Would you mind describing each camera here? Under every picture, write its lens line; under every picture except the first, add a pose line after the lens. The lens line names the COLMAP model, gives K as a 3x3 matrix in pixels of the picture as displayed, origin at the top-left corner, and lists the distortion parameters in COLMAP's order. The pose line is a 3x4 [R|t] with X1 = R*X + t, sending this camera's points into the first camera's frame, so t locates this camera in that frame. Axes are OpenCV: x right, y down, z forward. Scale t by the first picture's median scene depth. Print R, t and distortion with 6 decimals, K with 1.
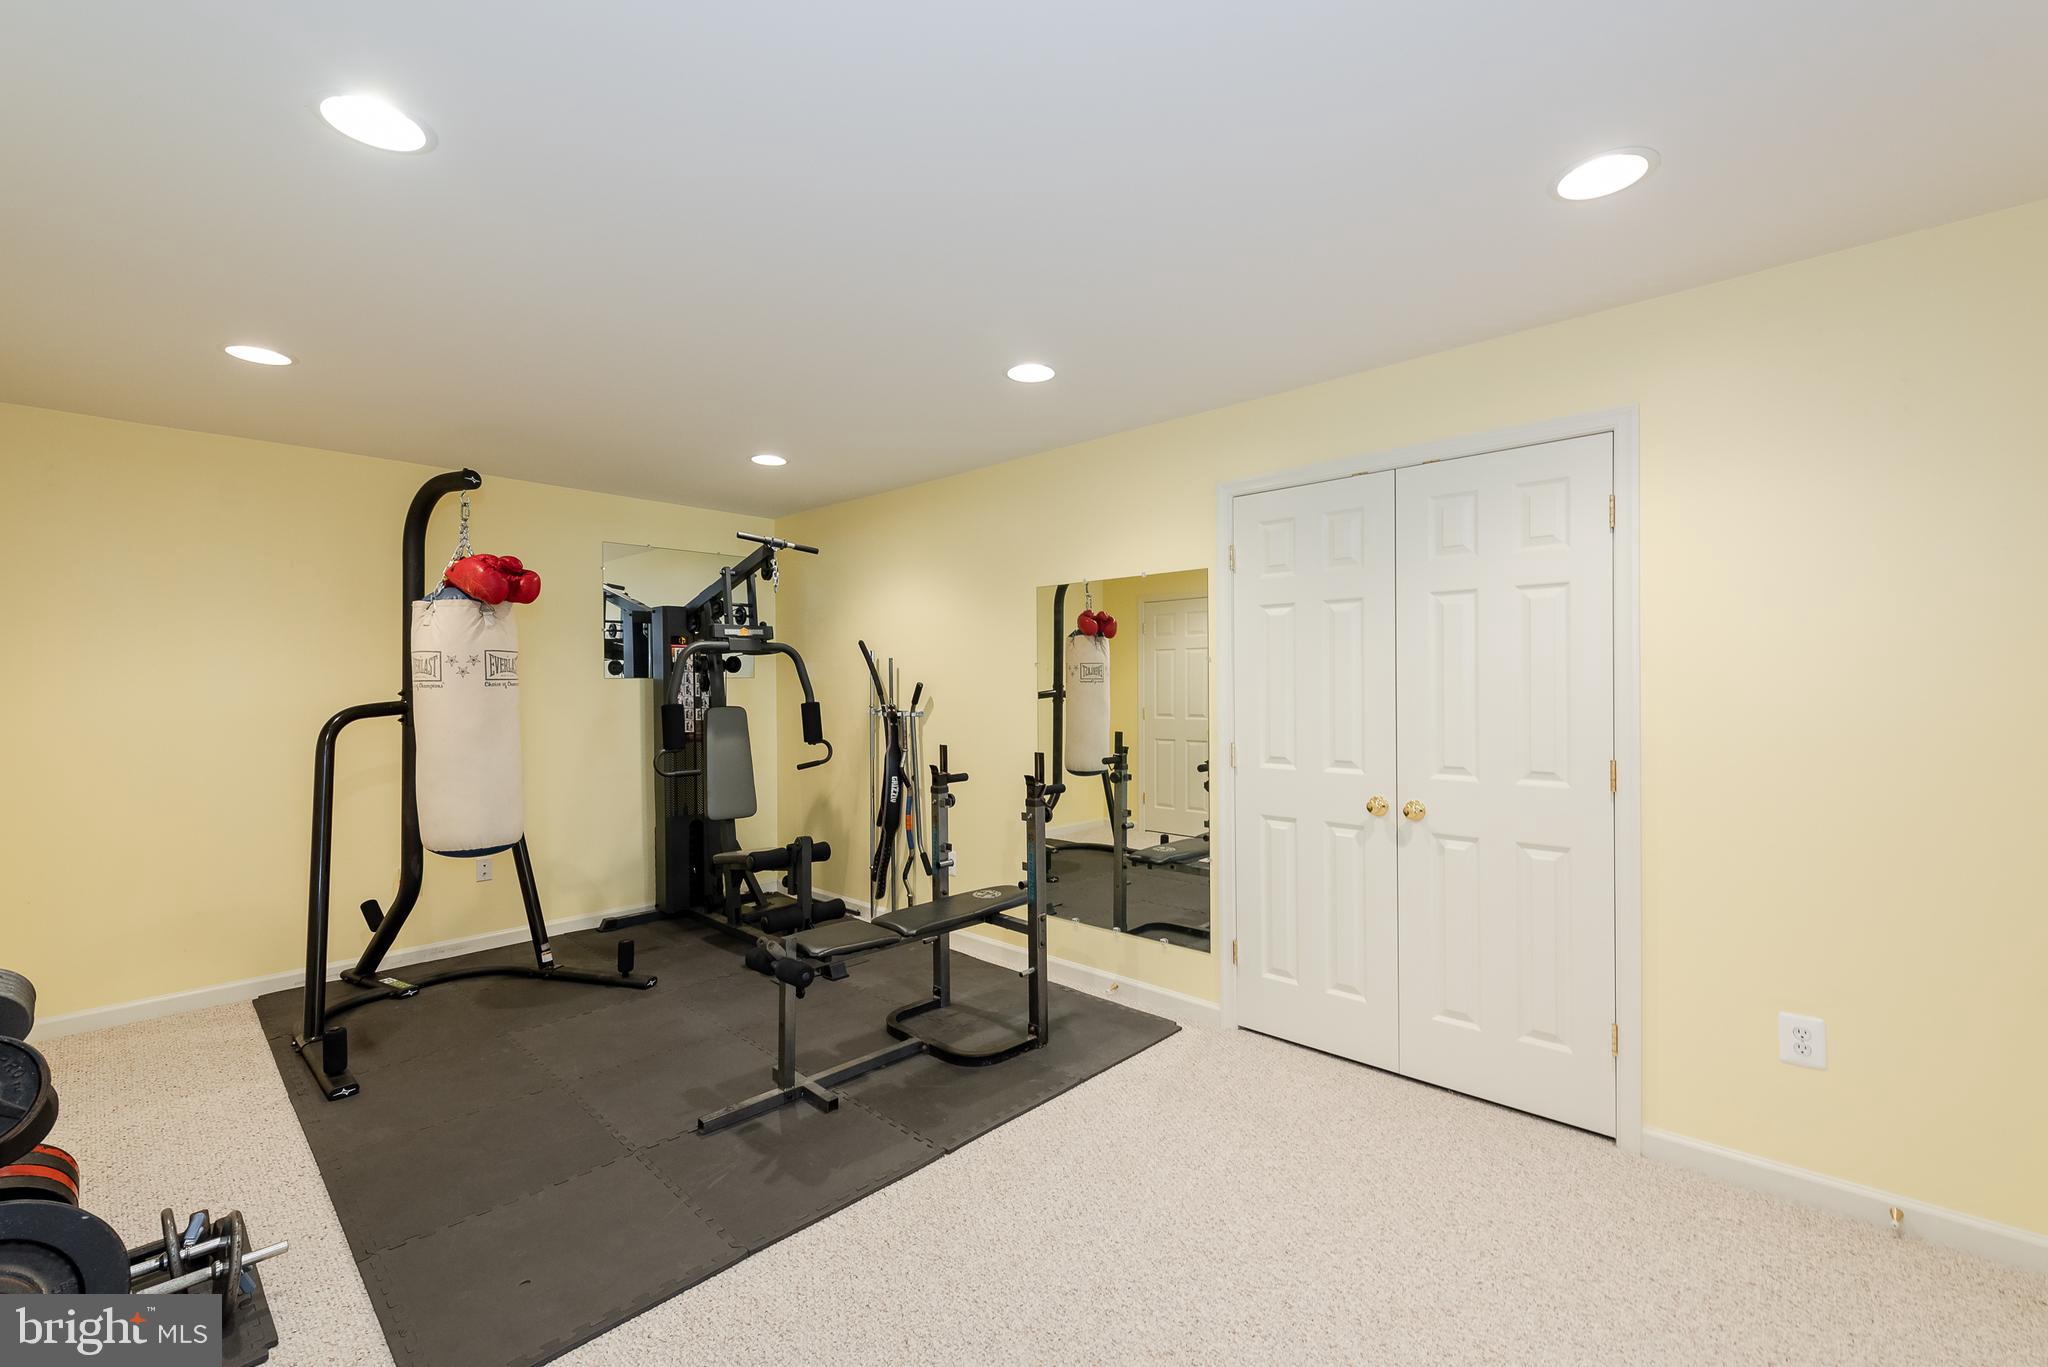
lens RADIAL K [[885.8, 0, 1031.9], [0, 885.8, 679.1], [0, 0, 1]] dist [0.000955, -0.000270]
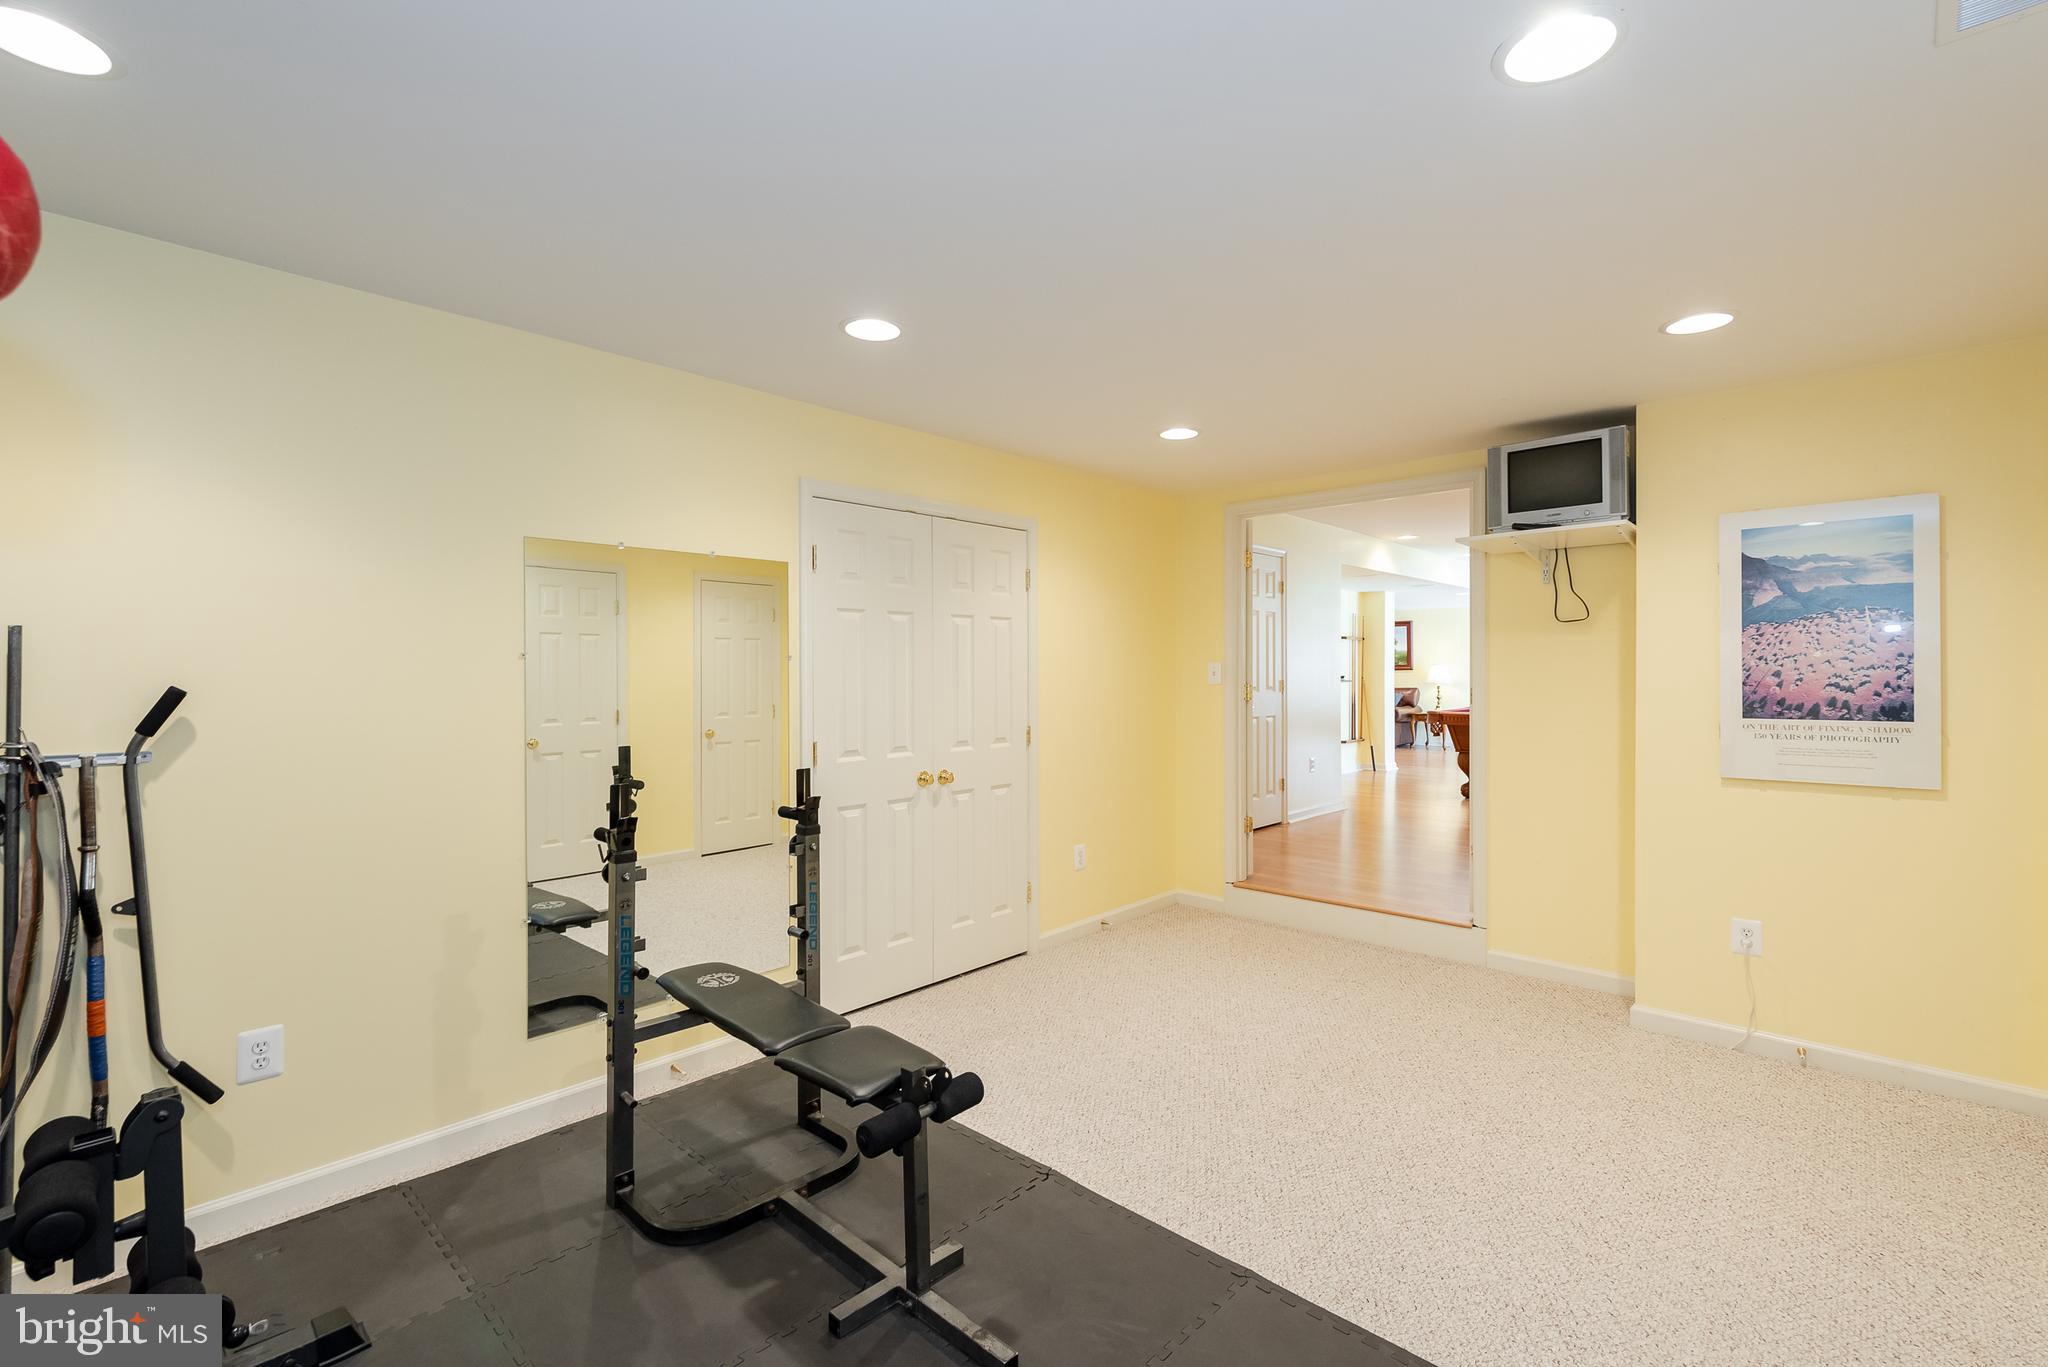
lens RADIAL K [[893.7, 0, 1031.3], [0, 893.7, 685.0], [0, 0, 1]] dist [-0.002948, -0.000290]
pose [[-0.016887, 0.000682, 0.999857, -0.861189], [0.008988, 0.999959, -0.000530, 0.011729], [-0.999817, 0.008978, -0.016893, 0.846346]]
